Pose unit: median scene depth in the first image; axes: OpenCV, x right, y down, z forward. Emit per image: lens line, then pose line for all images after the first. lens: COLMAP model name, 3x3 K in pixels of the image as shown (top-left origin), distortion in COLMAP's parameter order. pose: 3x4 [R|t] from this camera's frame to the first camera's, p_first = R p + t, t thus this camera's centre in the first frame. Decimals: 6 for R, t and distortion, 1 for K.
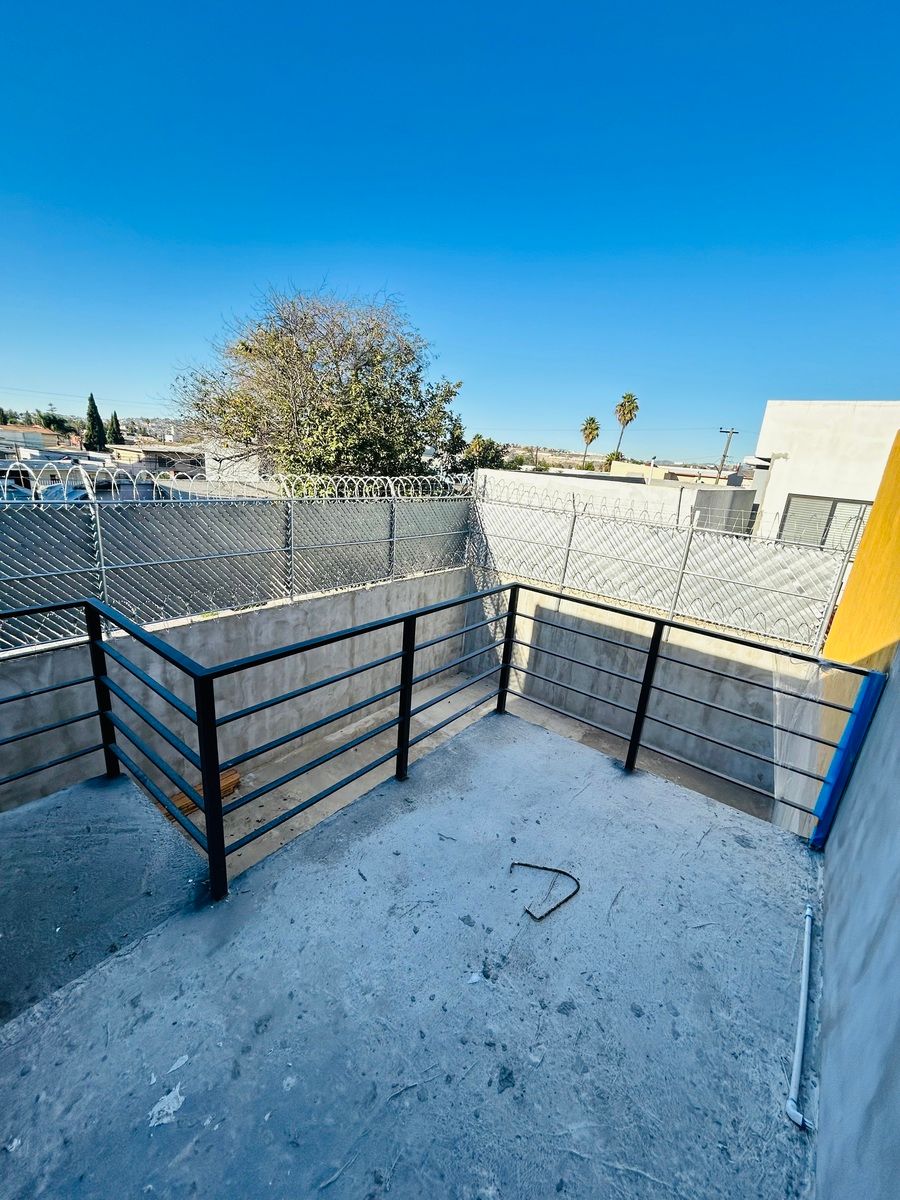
lens RADIAL K [[478.1, 0, 452.0], [0, 478.1, 600.7], [0, 0, 1]] dist [0.001207, 0.000357]
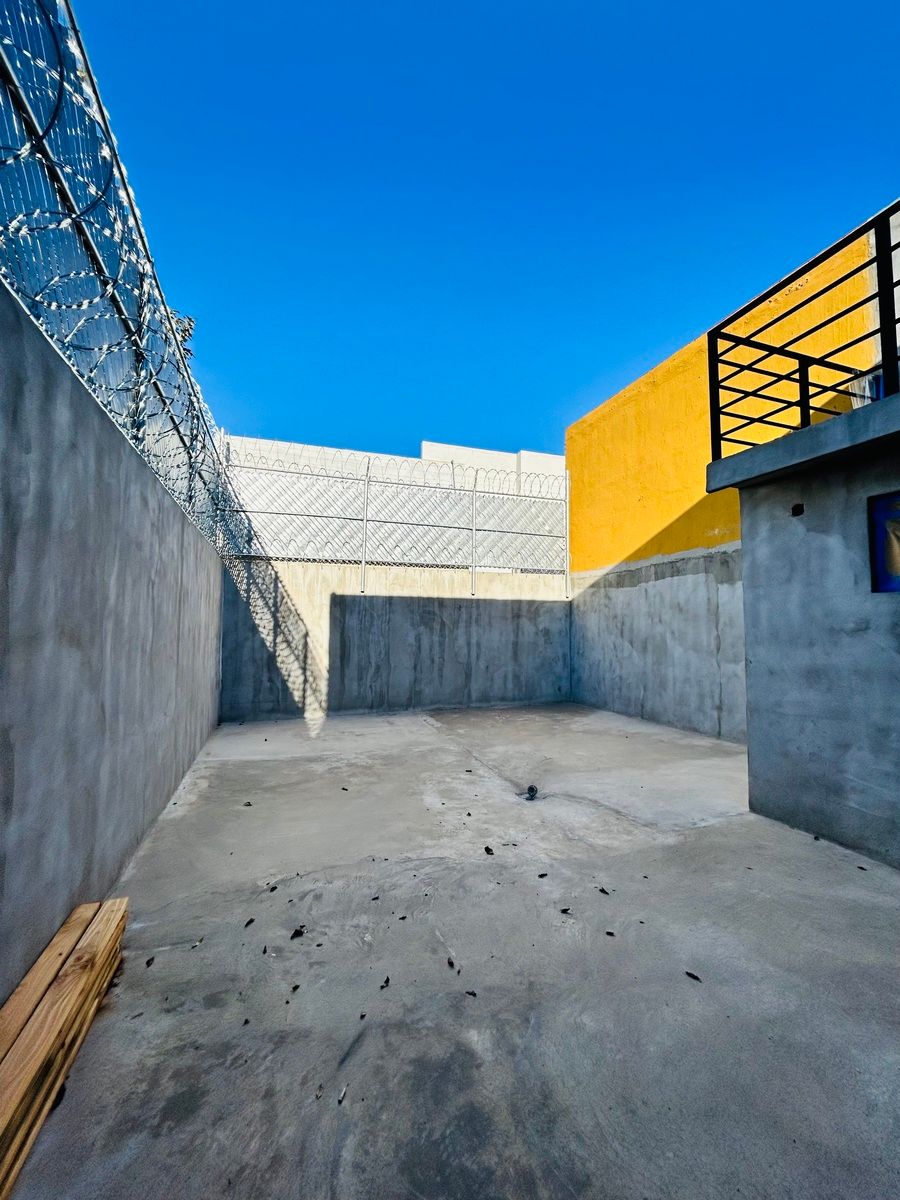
lens RADIAL K [[478.1, 0, 449.7], [0, 478.1, 599.4], [0, 0, 1]] dist [0.001207, 0.000357]
pose [[0.530531, -0.029302, 0.847159, -0.425153], [0.280171, 0.949296, -0.142622, 0.198804], [-0.800025, 0.313015, 0.511841, 0.423556]]
